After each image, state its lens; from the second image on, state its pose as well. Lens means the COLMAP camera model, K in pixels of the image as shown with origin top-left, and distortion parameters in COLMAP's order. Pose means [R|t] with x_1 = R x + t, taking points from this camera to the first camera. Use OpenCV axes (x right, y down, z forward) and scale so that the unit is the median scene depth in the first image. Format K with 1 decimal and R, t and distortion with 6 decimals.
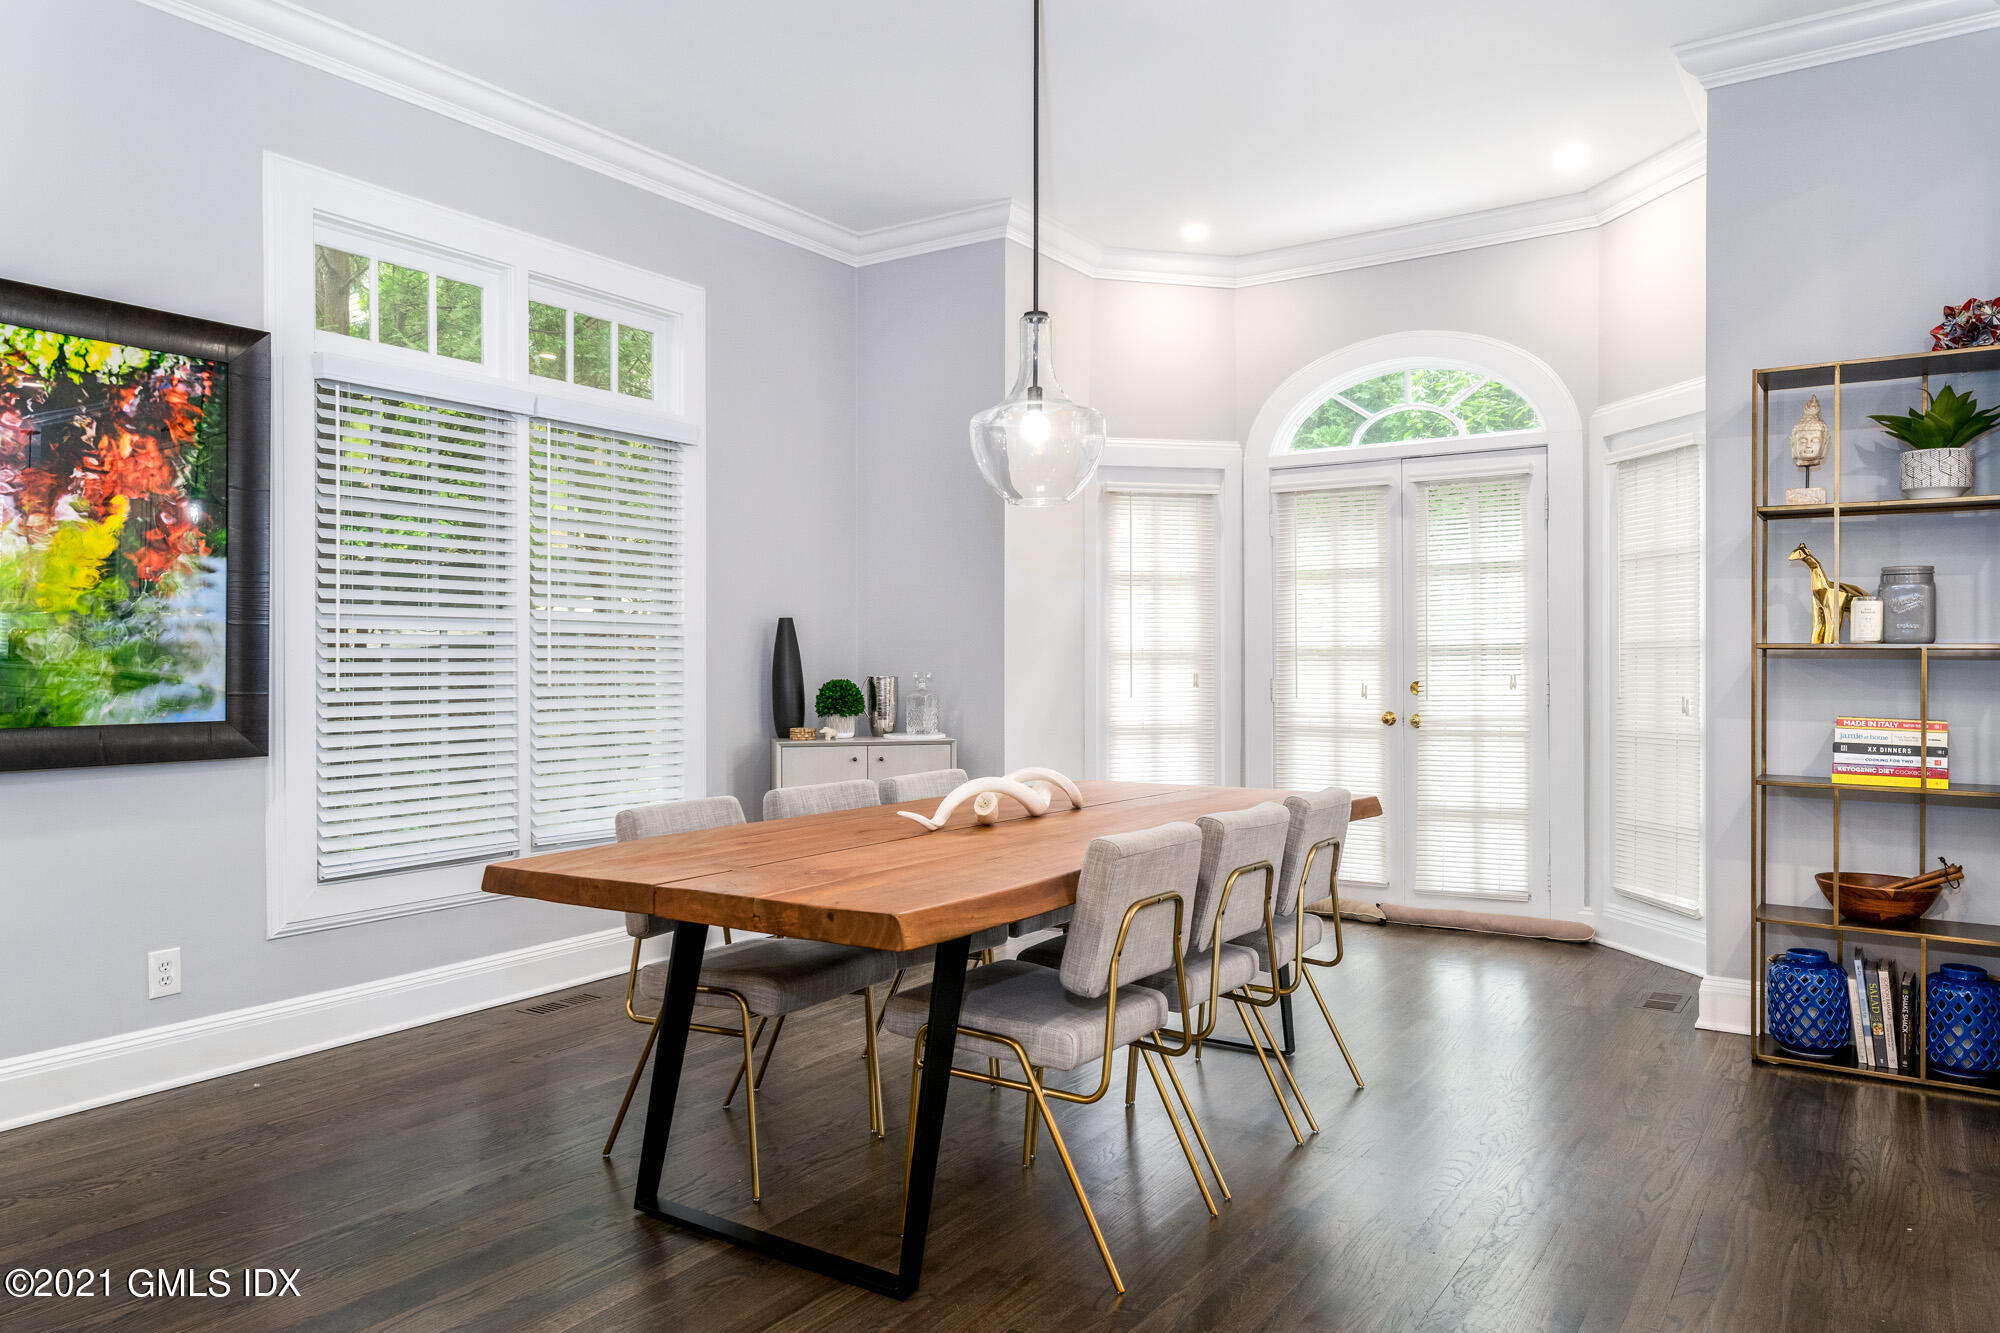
lens RADIAL K [[1347.3, 0, 1000.0], [0, 1347.3, 666.5], [0, 0, 1]] dist [0.005390, 0.002504]
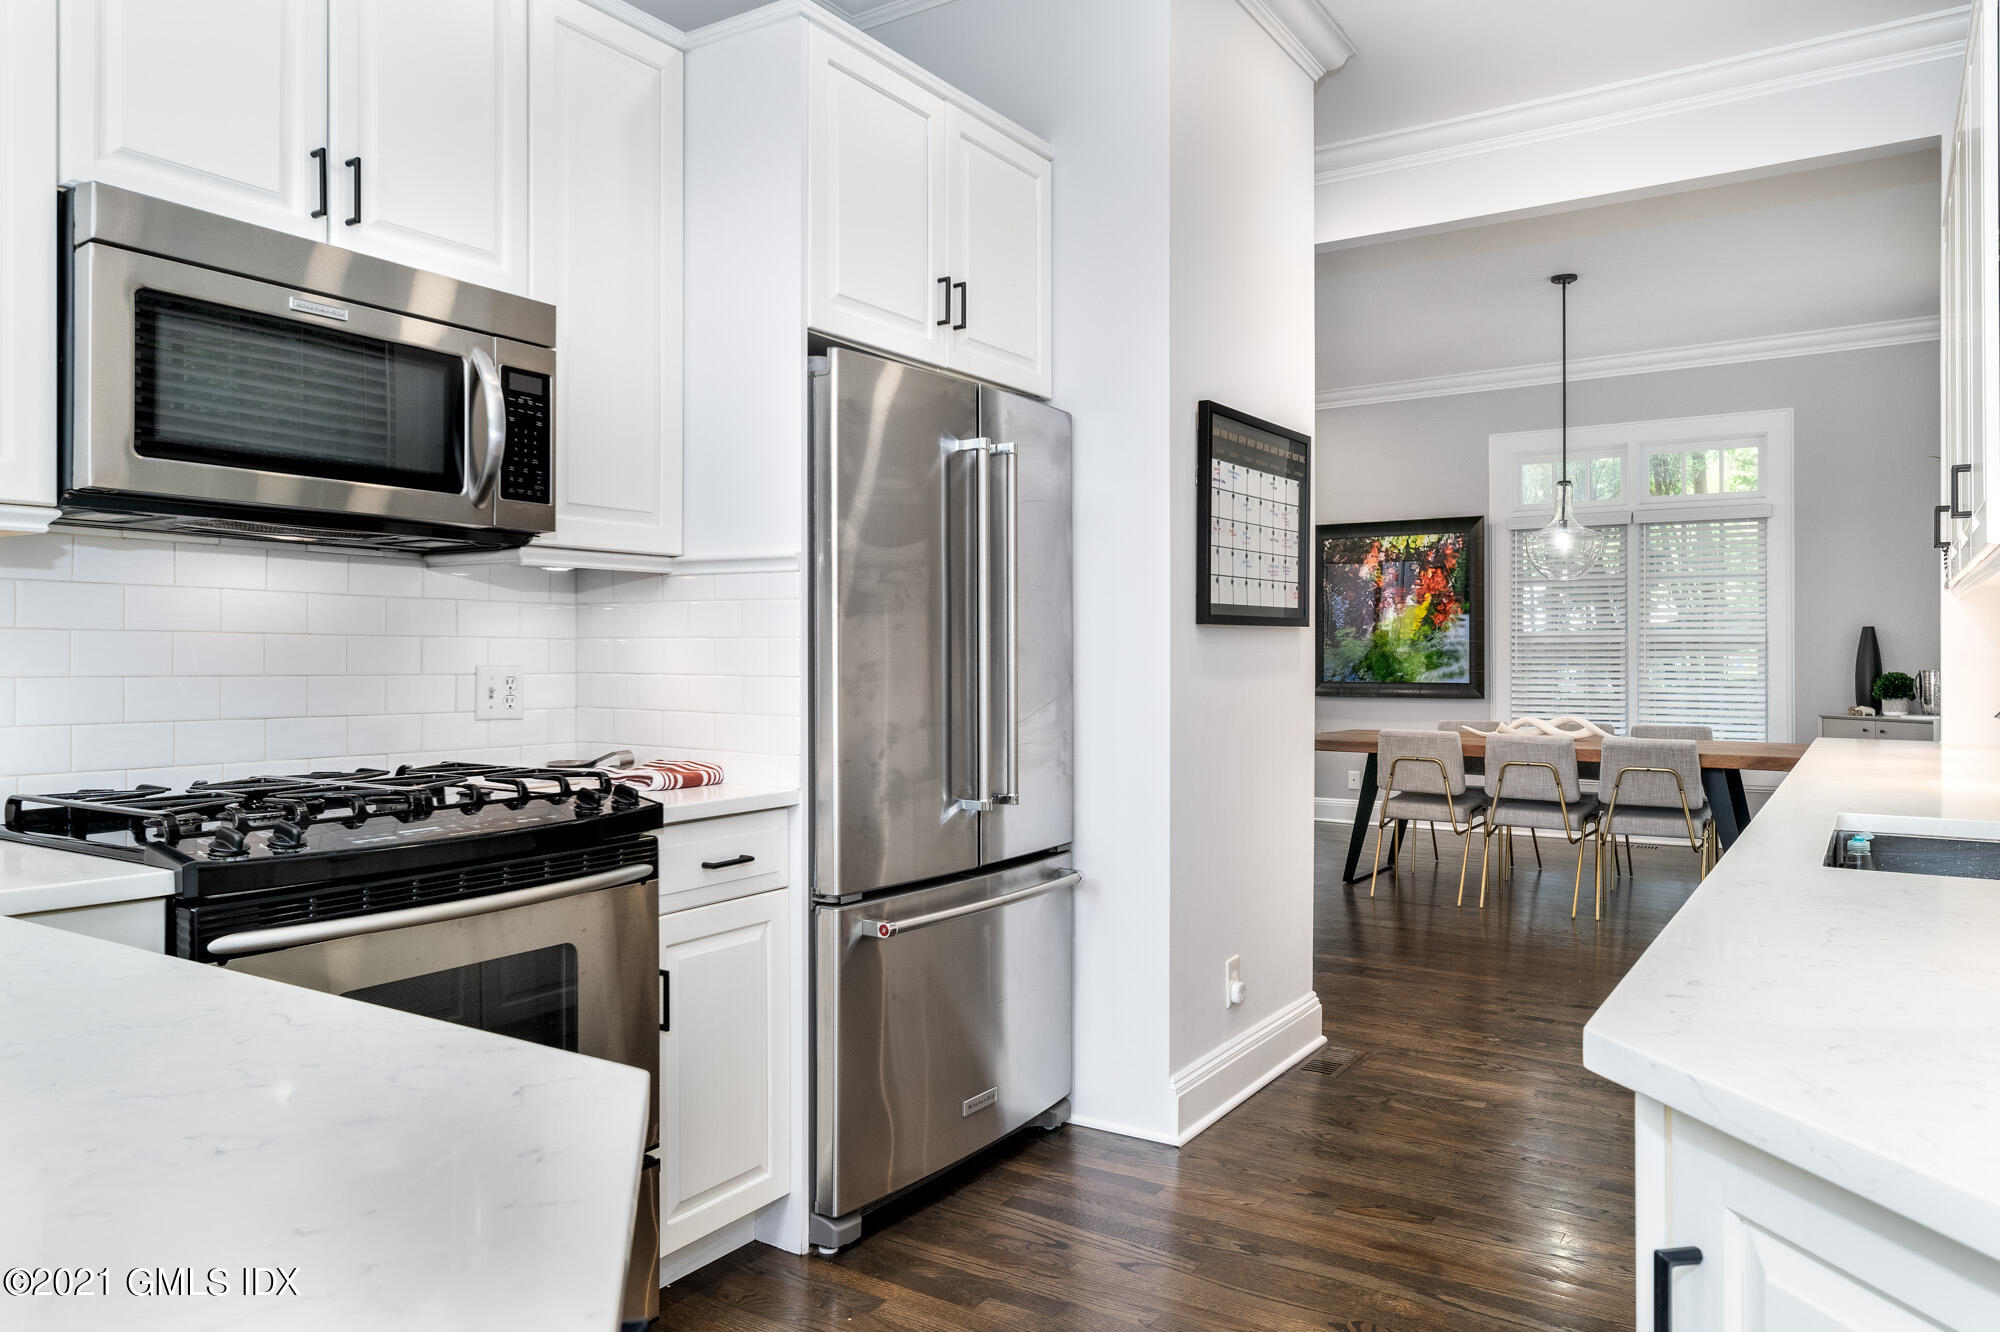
lens RADIAL K [[1347.3, 0, 1000.0], [0, 1347.3, 666.0], [0, 0, 1]] dist [0.005390, 0.002504]
pose [[0.010189, 0.011362, -0.999884, 1.864899], [-0.000055, 0.999935, 0.011363, -0.017160], [0.999948, -0.000060, 0.010189, 0.157565]]
